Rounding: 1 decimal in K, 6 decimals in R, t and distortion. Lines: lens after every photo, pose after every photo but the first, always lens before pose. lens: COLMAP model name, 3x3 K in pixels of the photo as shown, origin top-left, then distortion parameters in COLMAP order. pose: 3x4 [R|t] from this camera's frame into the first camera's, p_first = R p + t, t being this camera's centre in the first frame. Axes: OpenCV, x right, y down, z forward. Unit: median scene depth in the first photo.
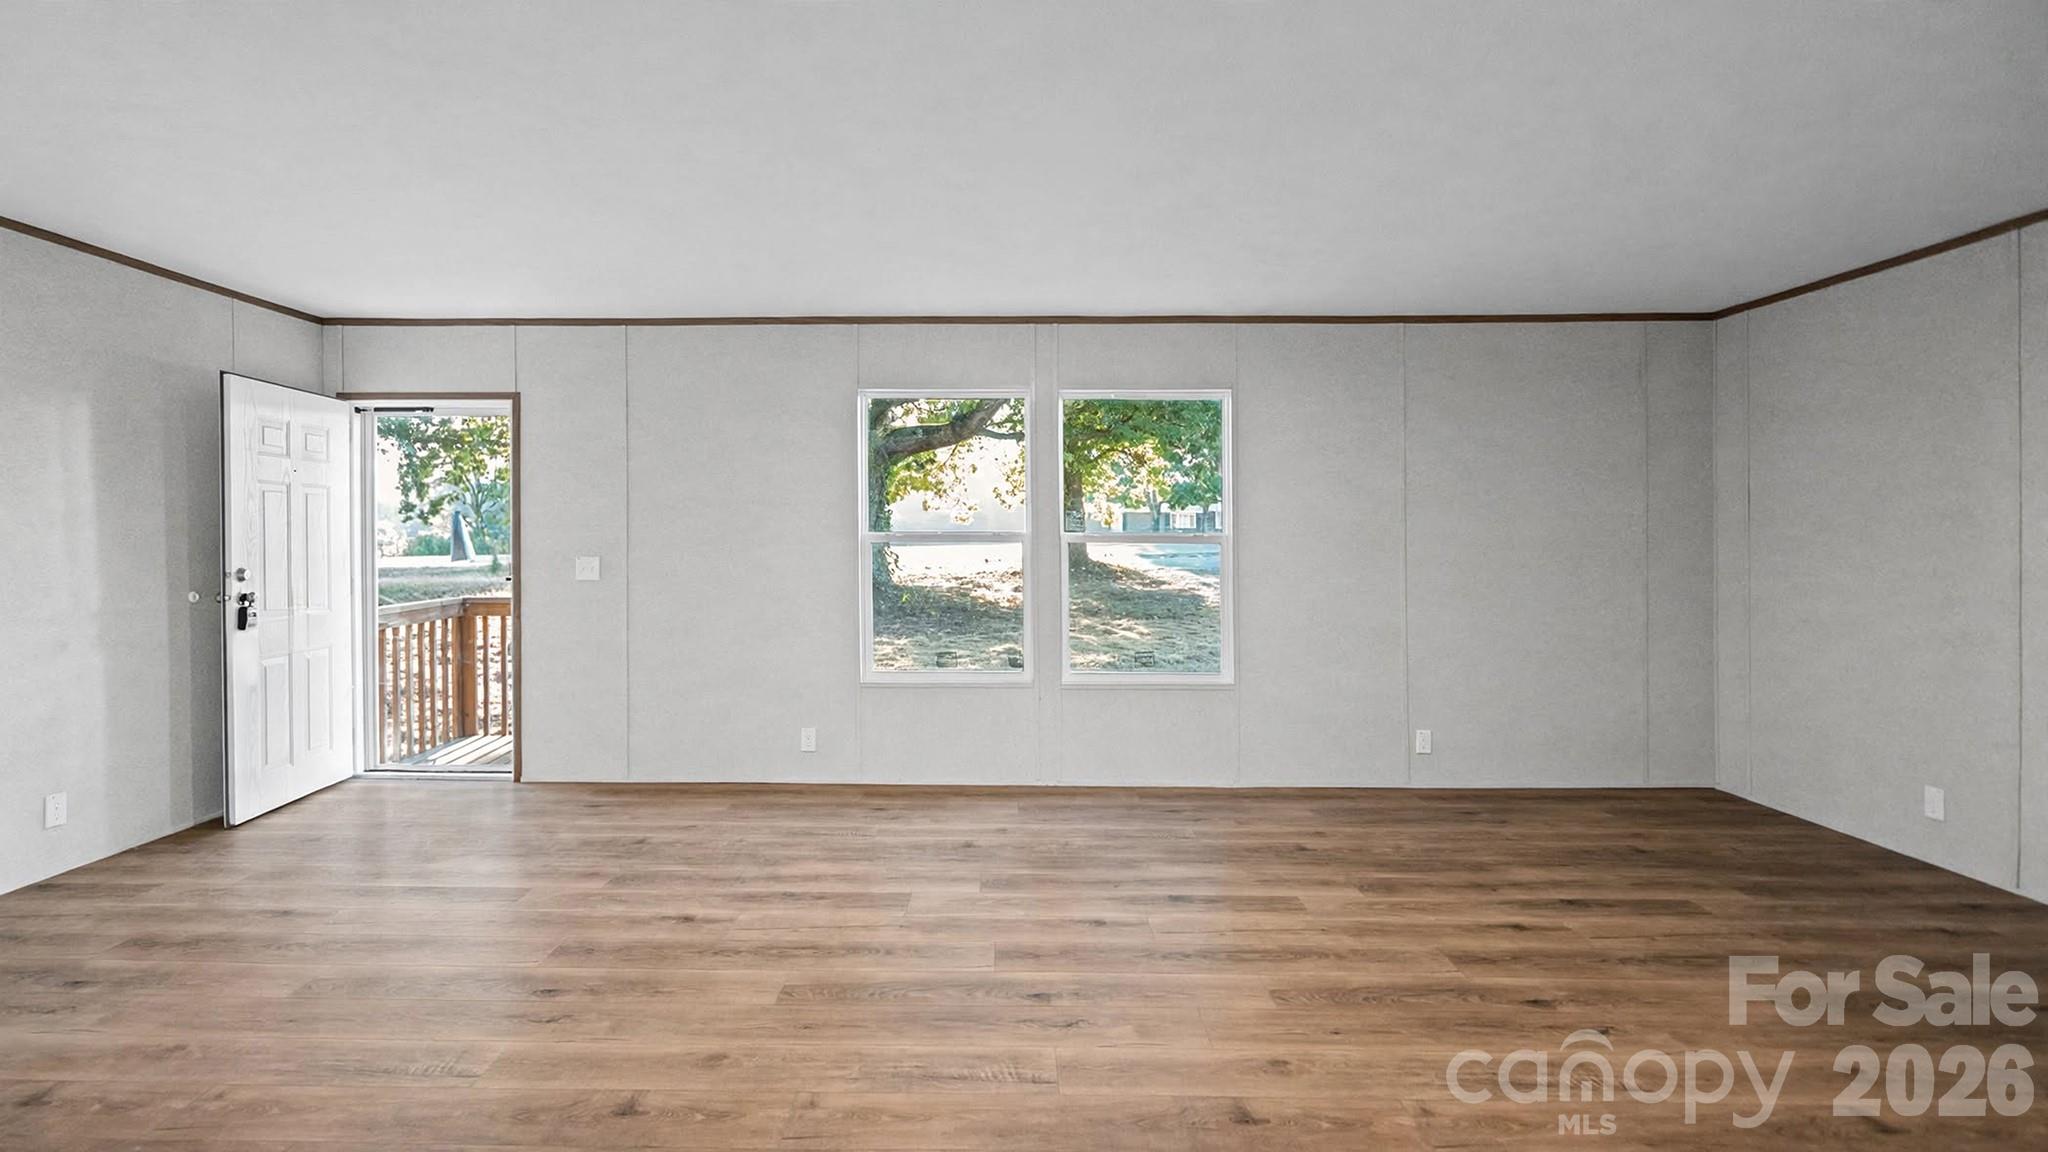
lens RADIAL K [[951.5, 0, 995.8], [0, 951.5, 561.3], [0, 0, 1]] dist [-0.005004, 0.005898]
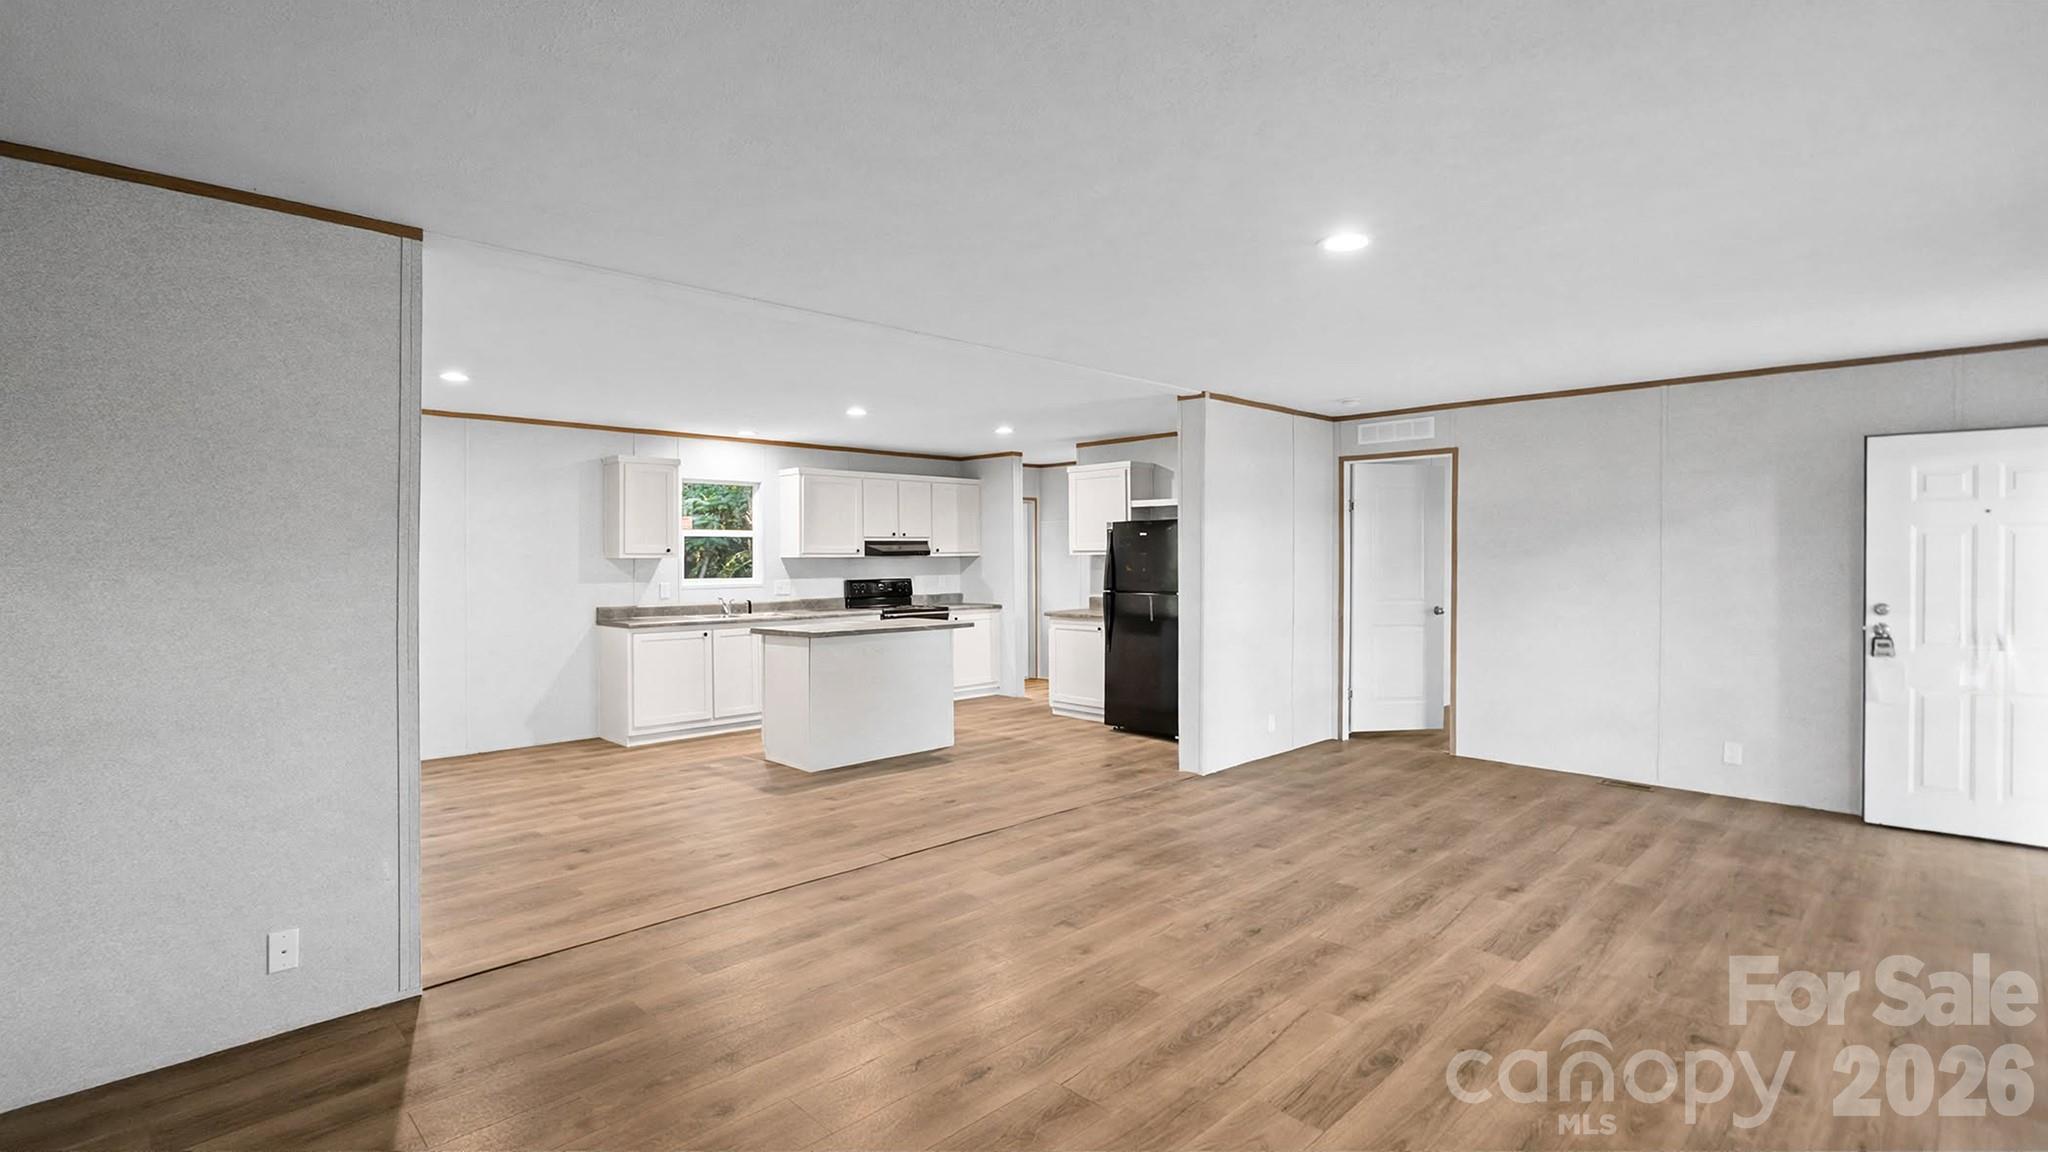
lens RADIAL K [[951.5, 0, 993.0], [0, 951.5, 567.9], [0, 0, 1]] dist [-0.005004, 0.005898]
pose [[-0.713171, 0.005906, -0.700965, 0.910327], [-0.016814, 0.999533, 0.025528, -0.054523], [0.700788, 0.029992, -0.712738, 1.246081]]
